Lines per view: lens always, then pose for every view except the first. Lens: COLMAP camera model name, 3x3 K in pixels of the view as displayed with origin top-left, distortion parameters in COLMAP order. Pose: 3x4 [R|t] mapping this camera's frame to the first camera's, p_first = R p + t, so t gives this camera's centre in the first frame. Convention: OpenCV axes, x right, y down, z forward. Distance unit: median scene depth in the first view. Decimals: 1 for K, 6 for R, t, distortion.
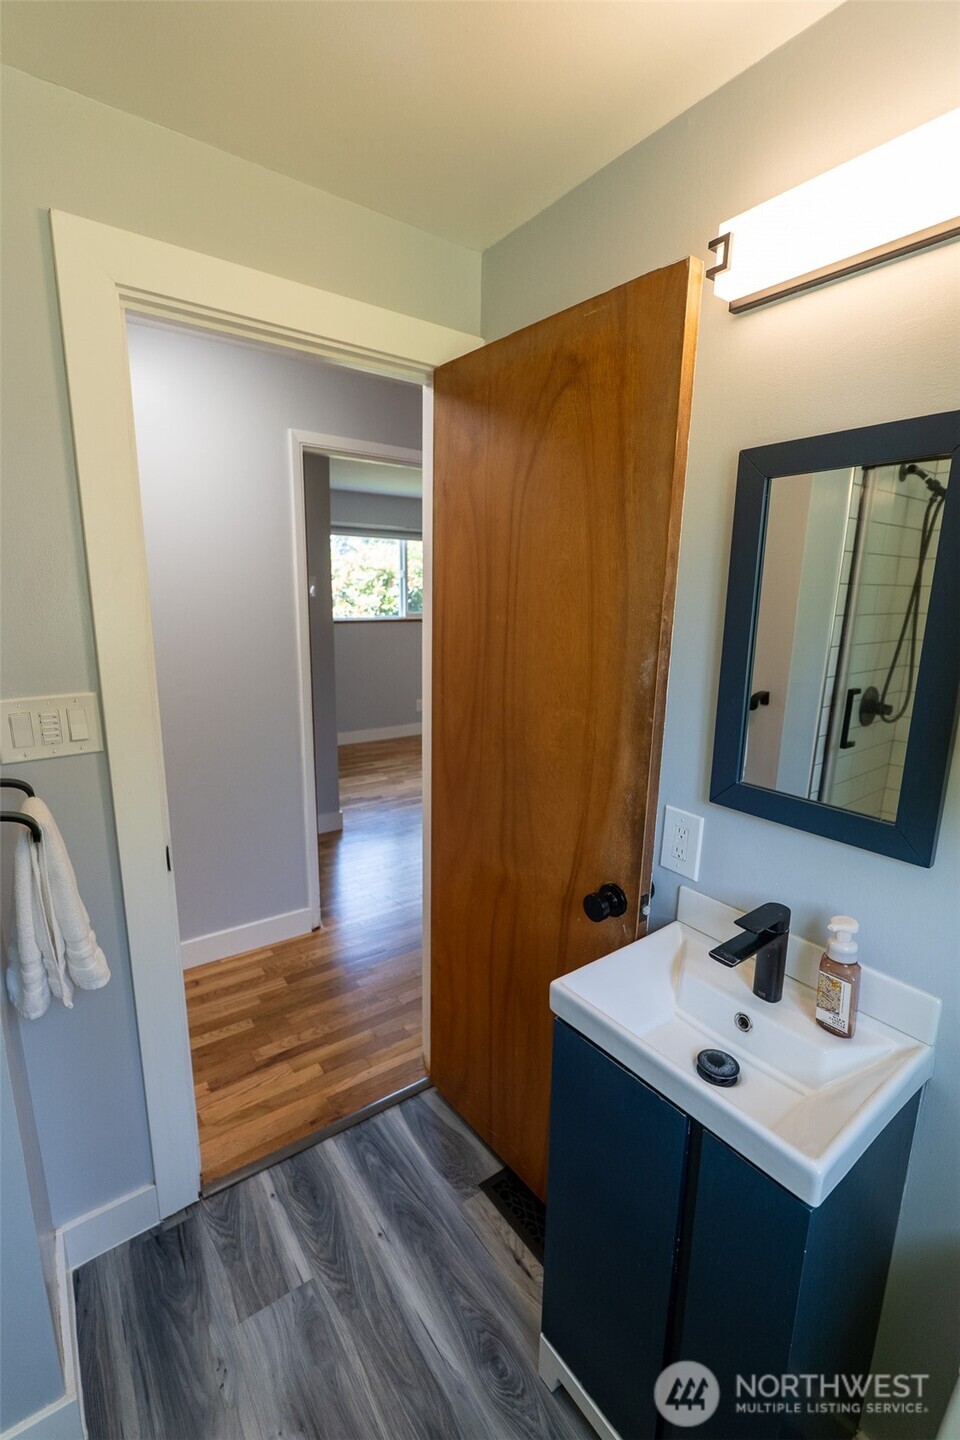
lens RADIAL K [[642.0, 0, 479.0], [0, 642.0, 728.3], [0, 0, 1]] dist [-0.005259, 0.000871]
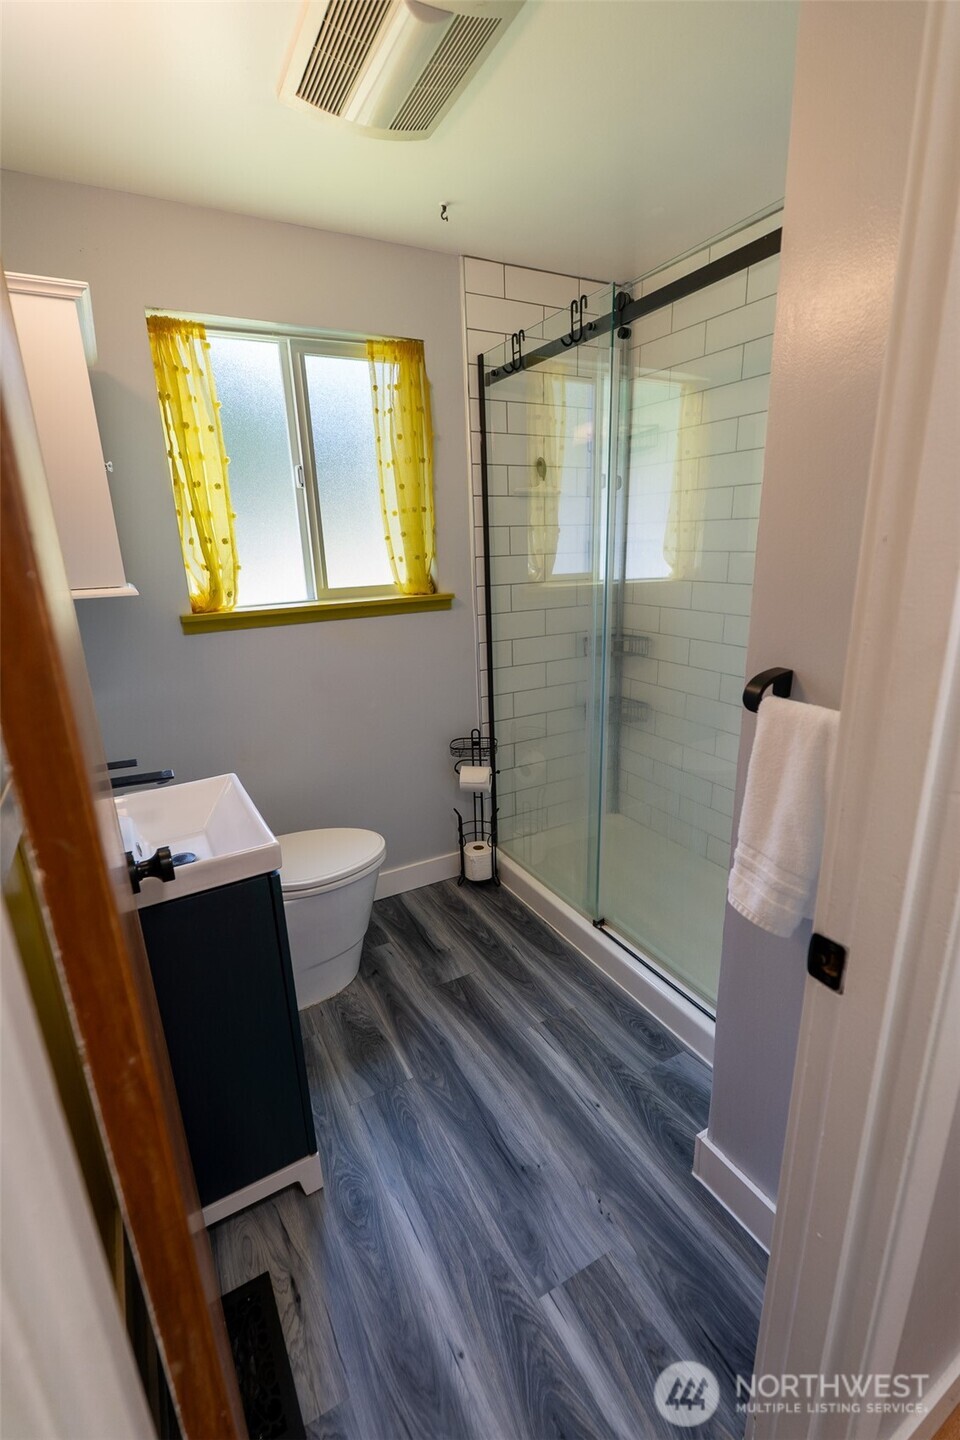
lens RADIAL K [[642.0, 0, 479.0], [0, 642.0, 728.3], [0, 0, 1]] dist [-0.005259, 0.000871]
pose [[-0.992733, -0.015441, 0.119344, -0.270686], [0.044172, 0.875747, 0.480745, -0.219435], [-0.111939, 0.482523, -0.868701, 1.383886]]
